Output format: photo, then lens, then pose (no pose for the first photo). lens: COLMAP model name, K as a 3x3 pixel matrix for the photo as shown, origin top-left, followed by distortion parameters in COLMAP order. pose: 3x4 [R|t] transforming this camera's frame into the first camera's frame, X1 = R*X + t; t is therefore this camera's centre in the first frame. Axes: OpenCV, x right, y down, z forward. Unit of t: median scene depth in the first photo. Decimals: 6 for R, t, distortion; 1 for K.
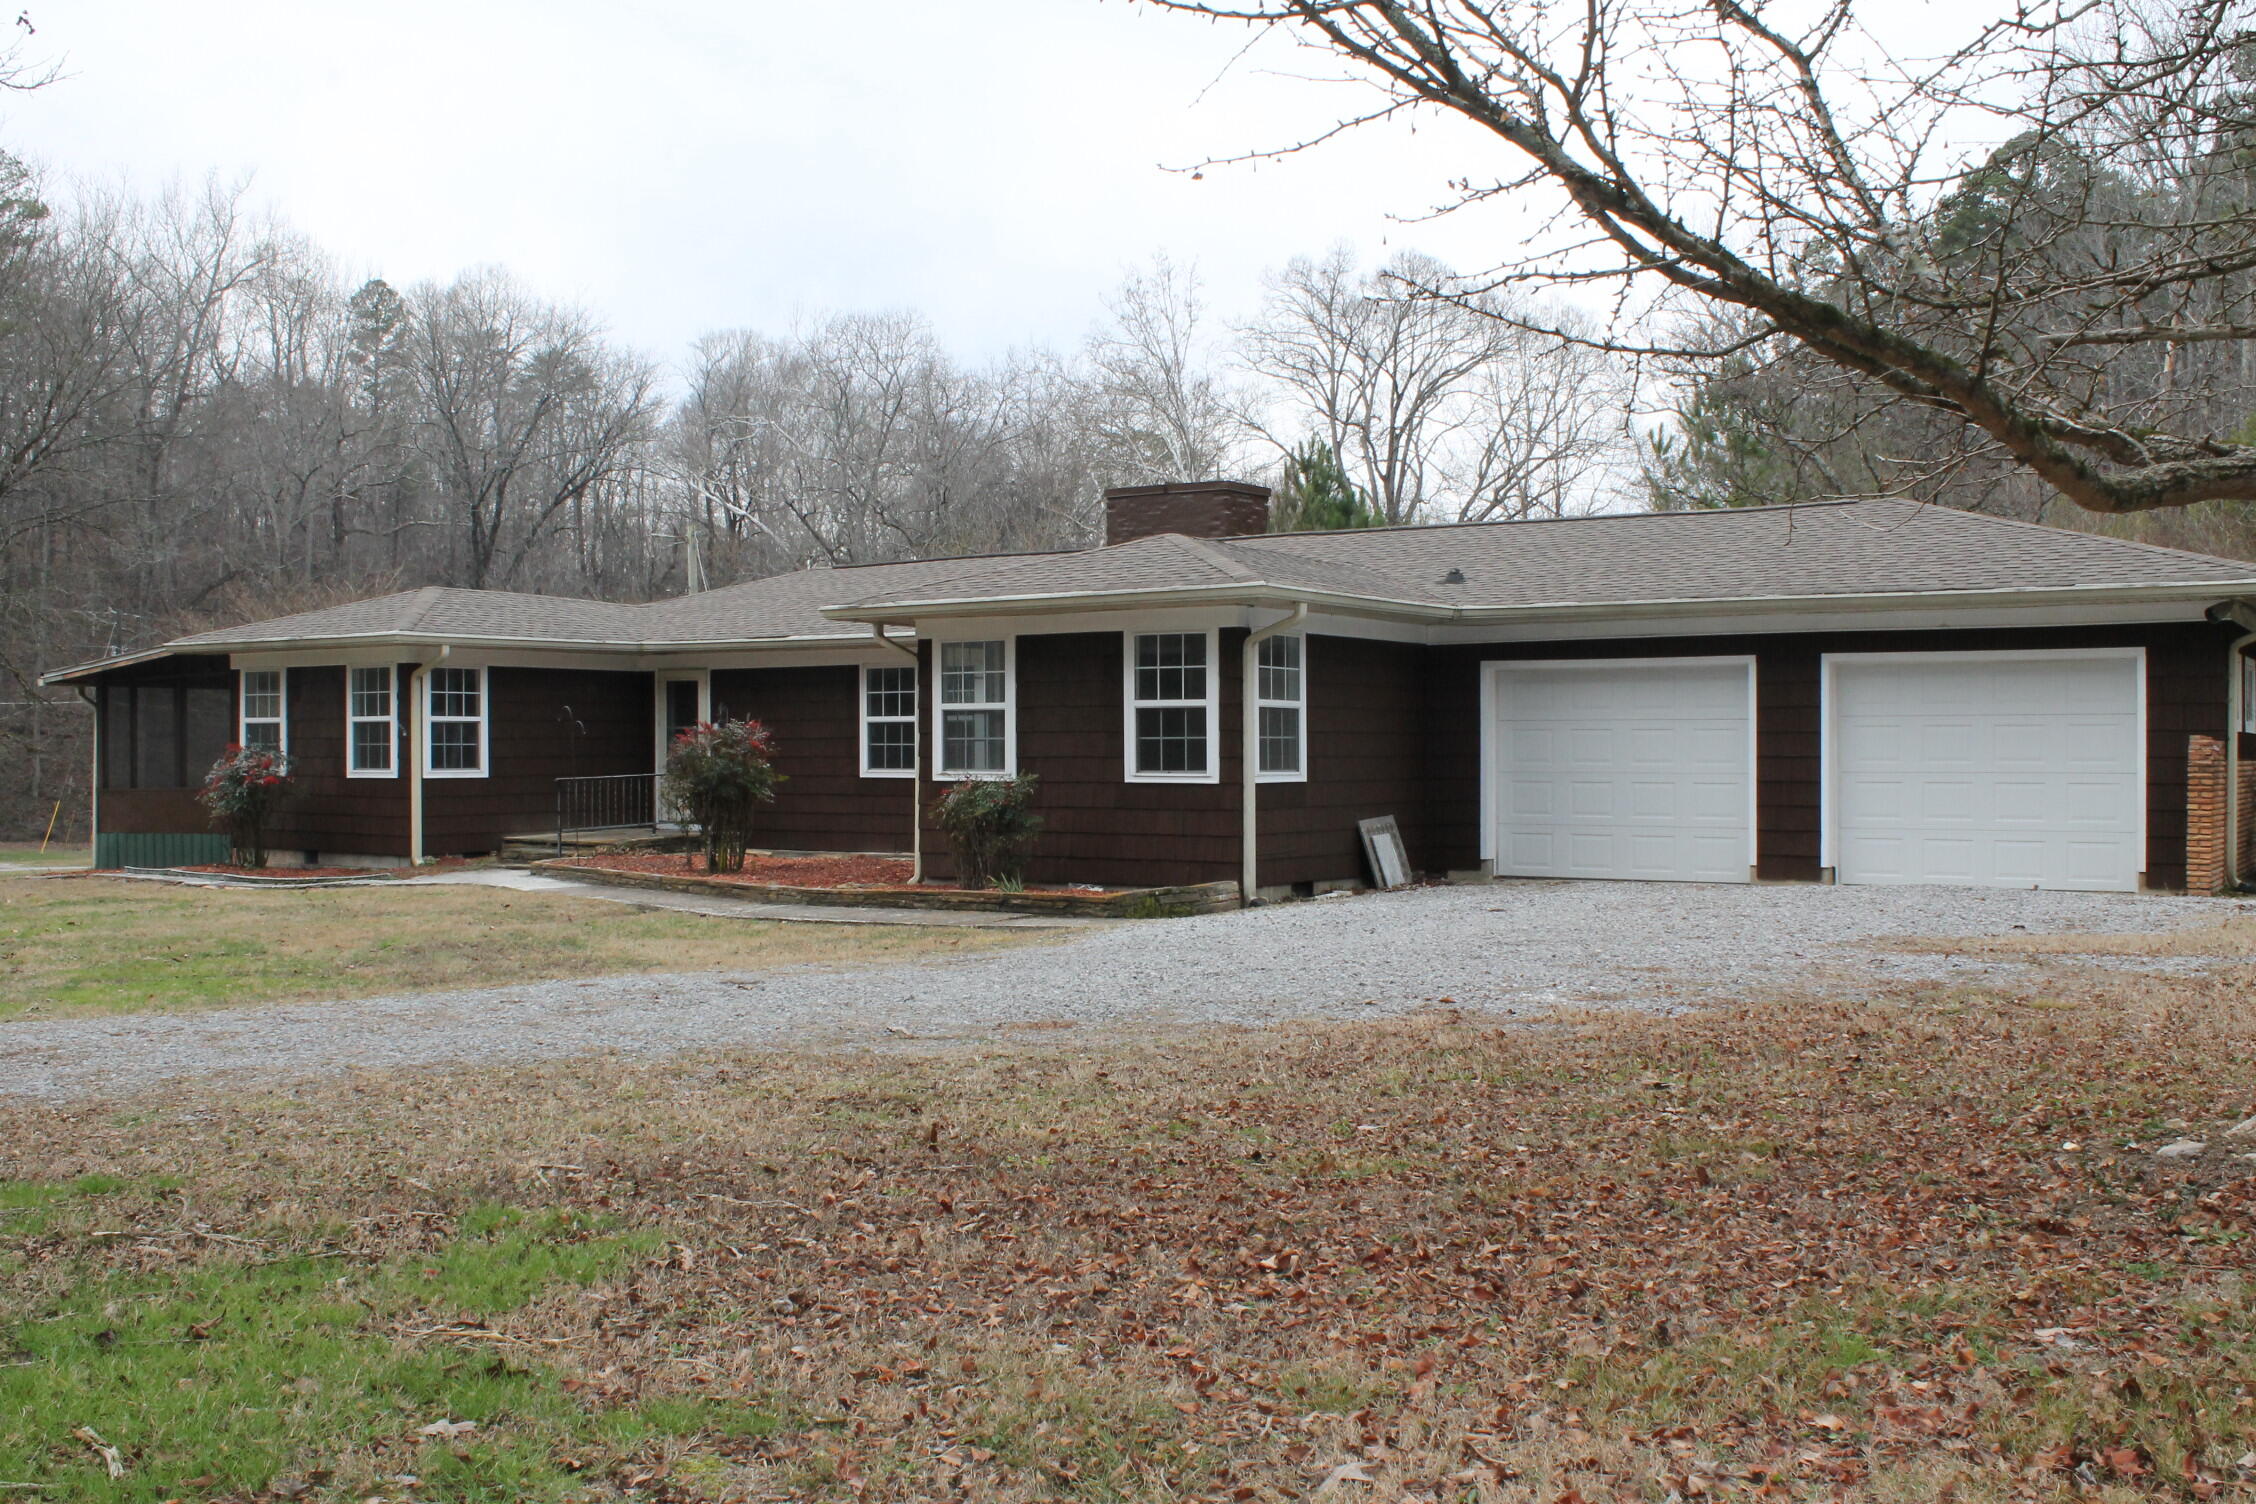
lens RADIAL K [[2218.3, 0, 1128.6], [0, 2218.3, 755.7], [0, 0, 1]] dist [-0.105624, 0.000000]
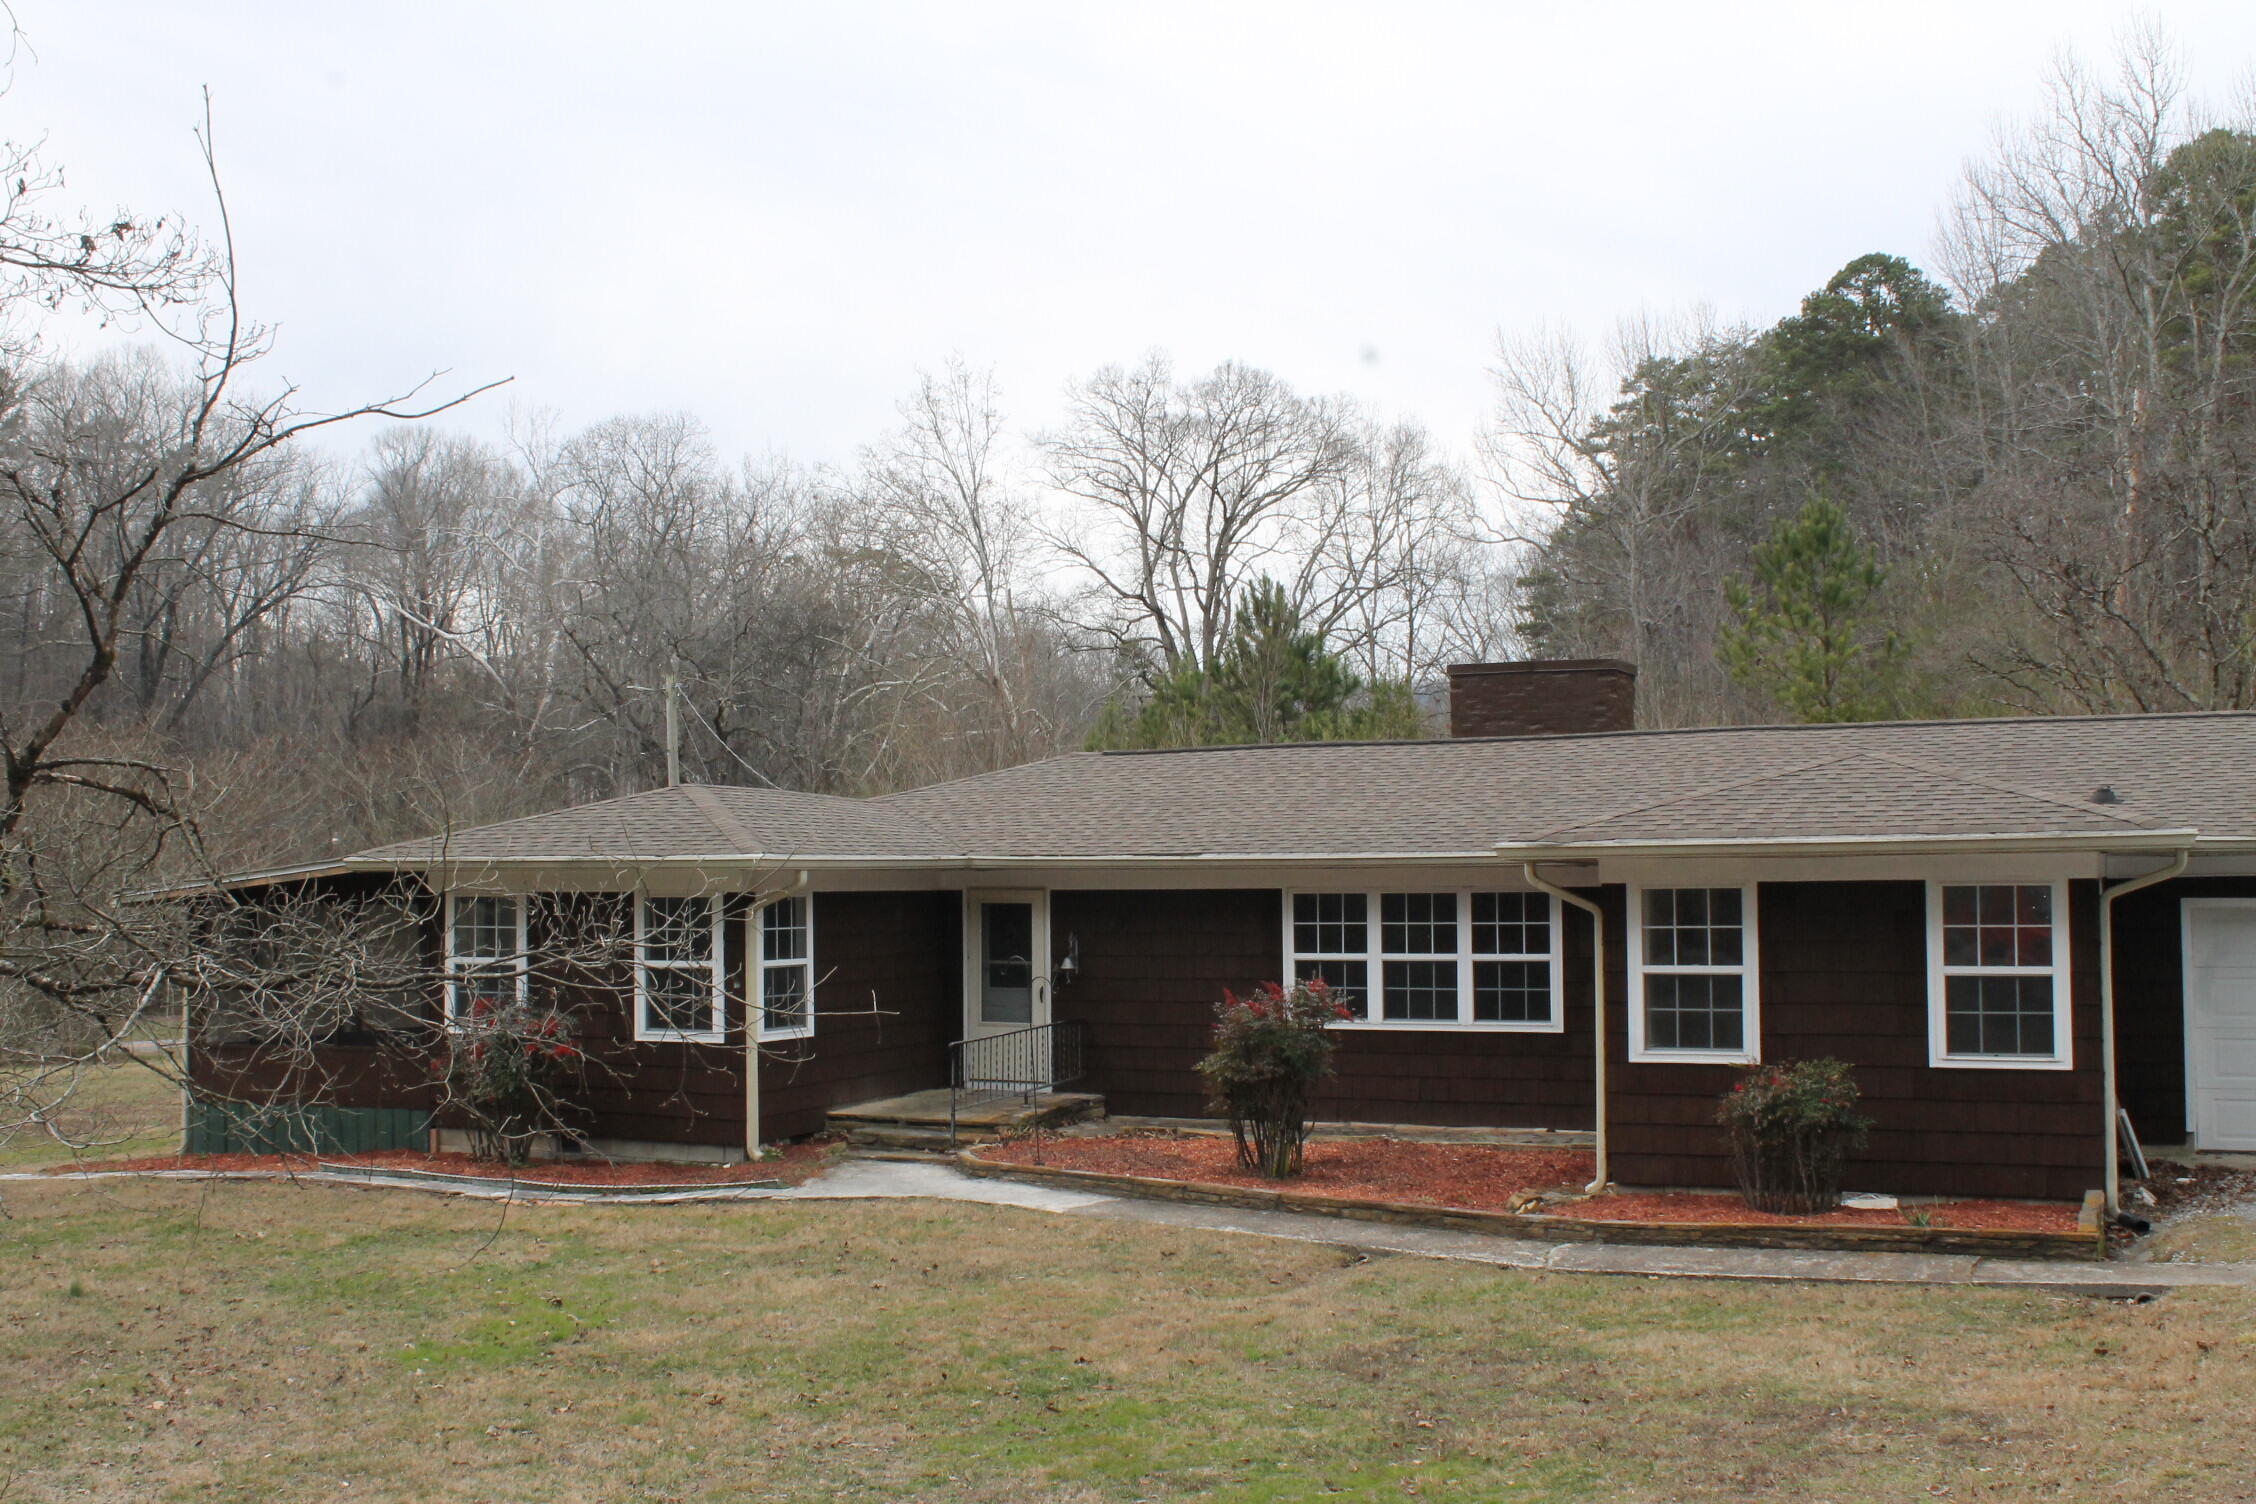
lens RADIAL K [[2403.3, 0, 1147.4], [0, 2403.3, 761.5], [0, 0, 1]] dist [-0.096756, 0.000000]
pose [[0.985276, 0.002881, 0.170946, -0.335112], [0.006444, 0.998522, -0.053971, -0.042353], [-0.170849, 0.054278, 0.983801, 0.151483]]
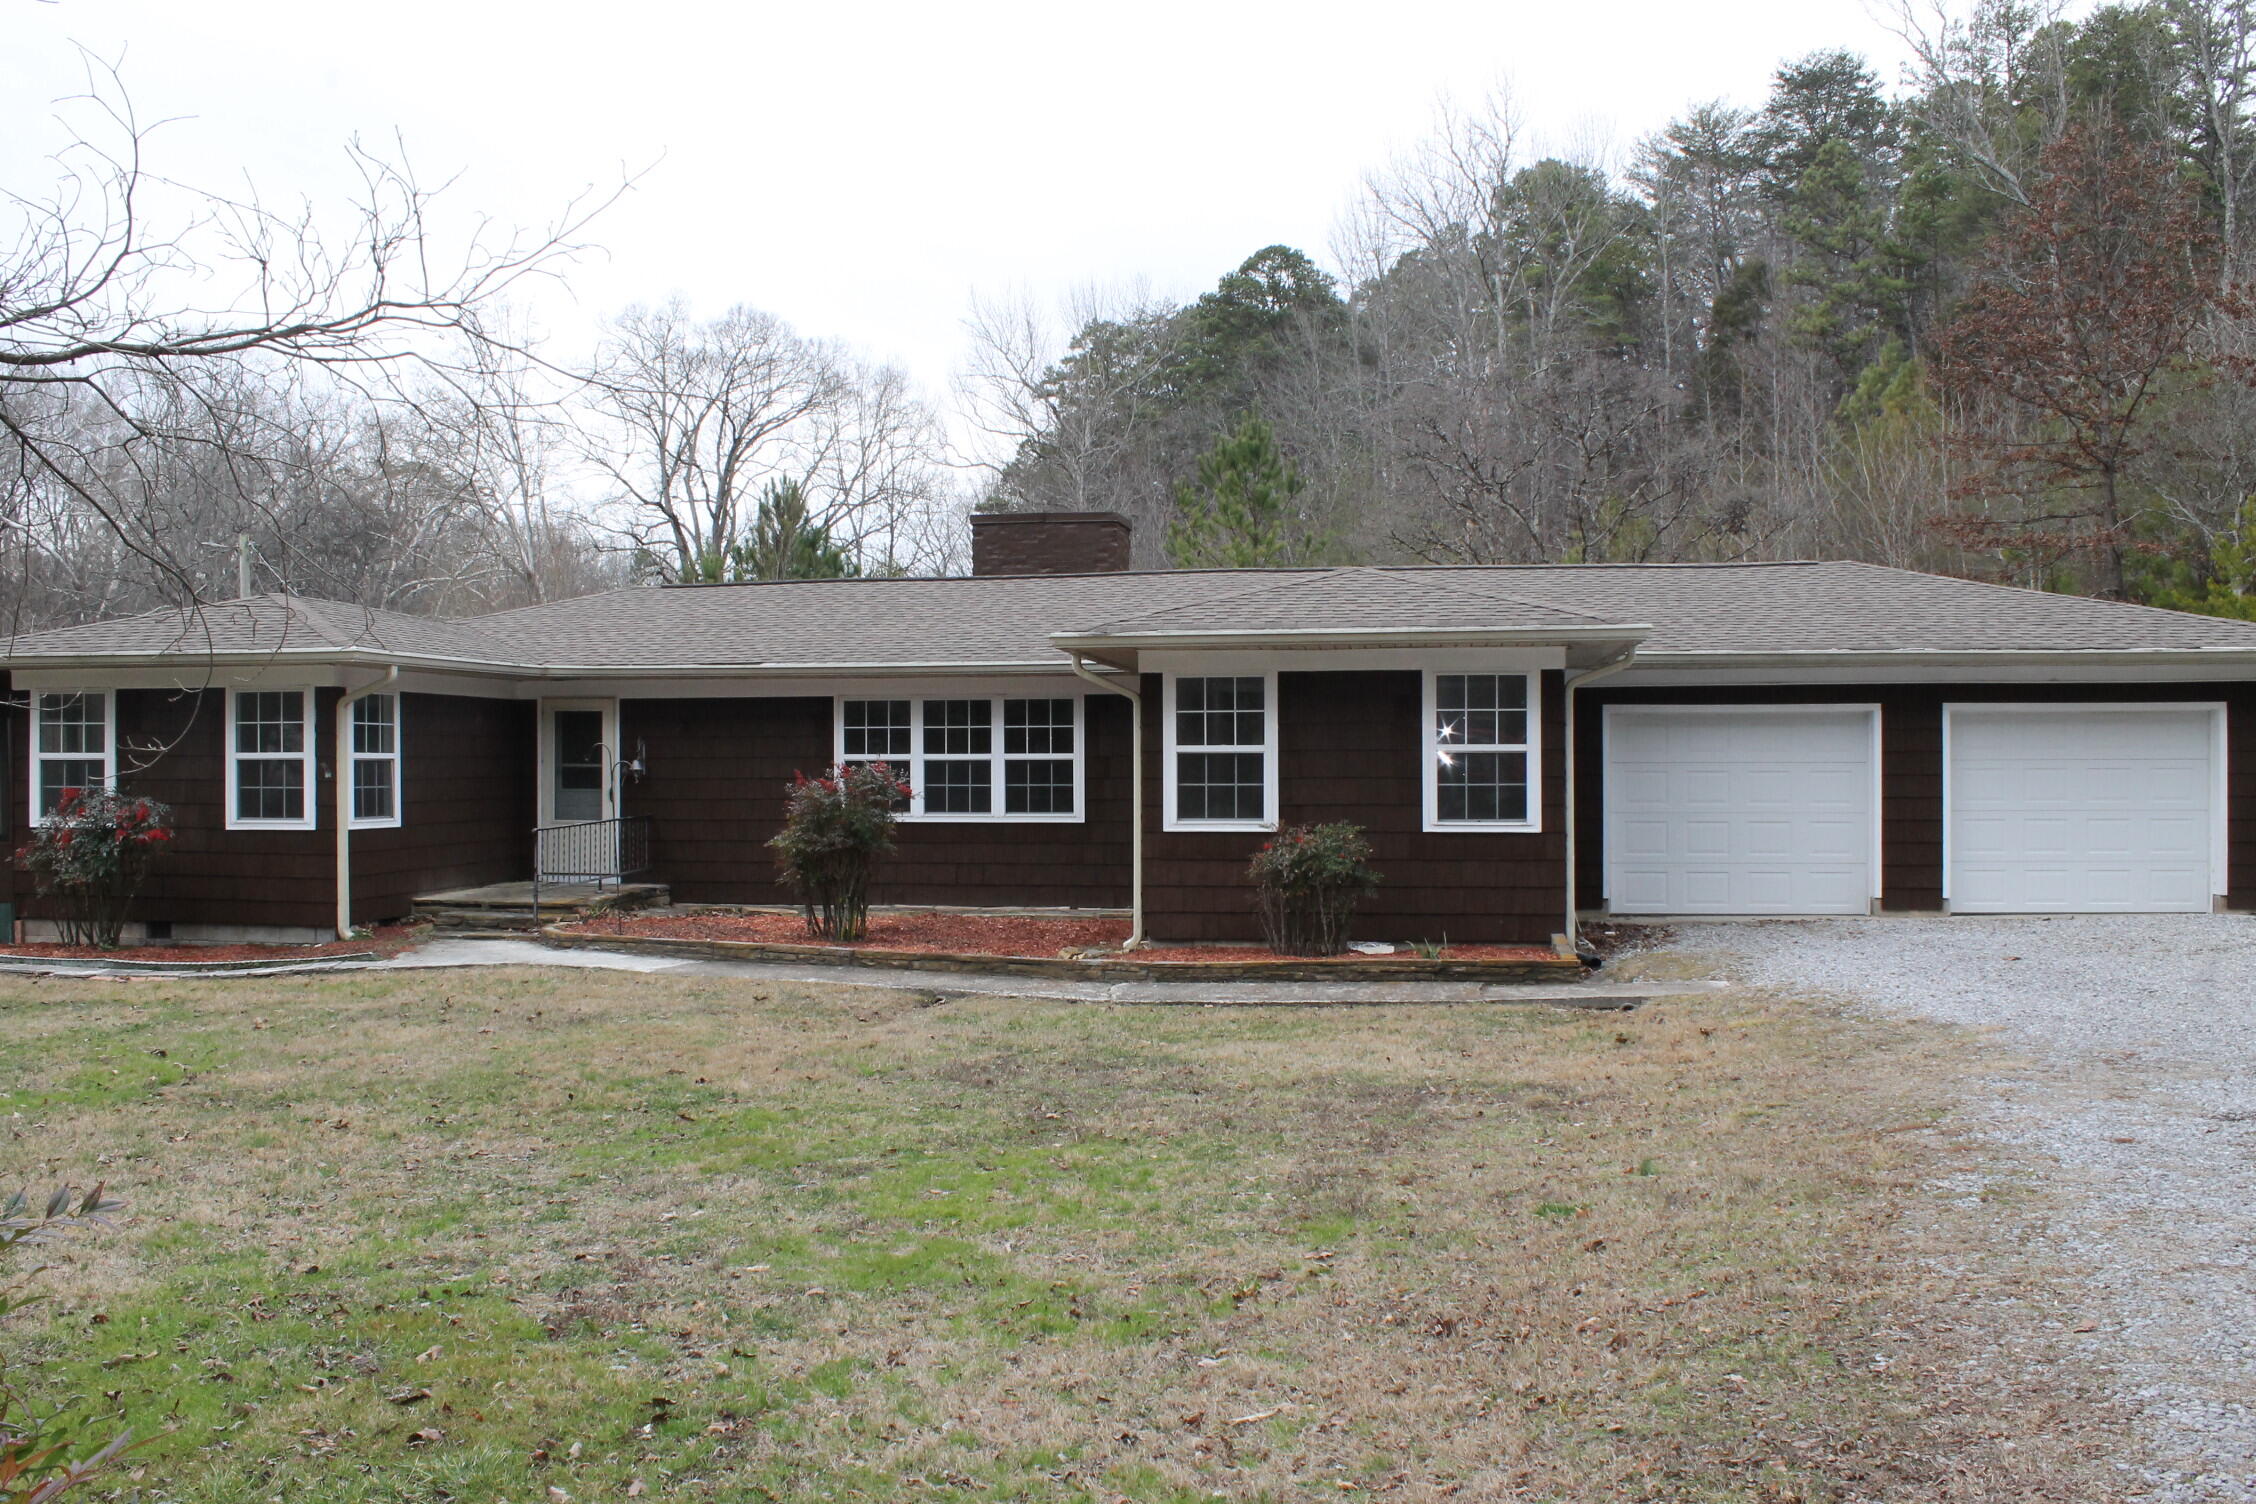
lens RADIAL K [[1943.1, 0, 1142.5], [0, 1943.1, 794.3], [0, 0, 1]] dist [-0.174566, 0.160177]
pose [[0.907375, -0.002057, 0.420317, -0.353744], [0.003738, 0.999988, -0.003175, 0.000485], [-0.420306, 0.004452, 0.907372, 0.244556]]
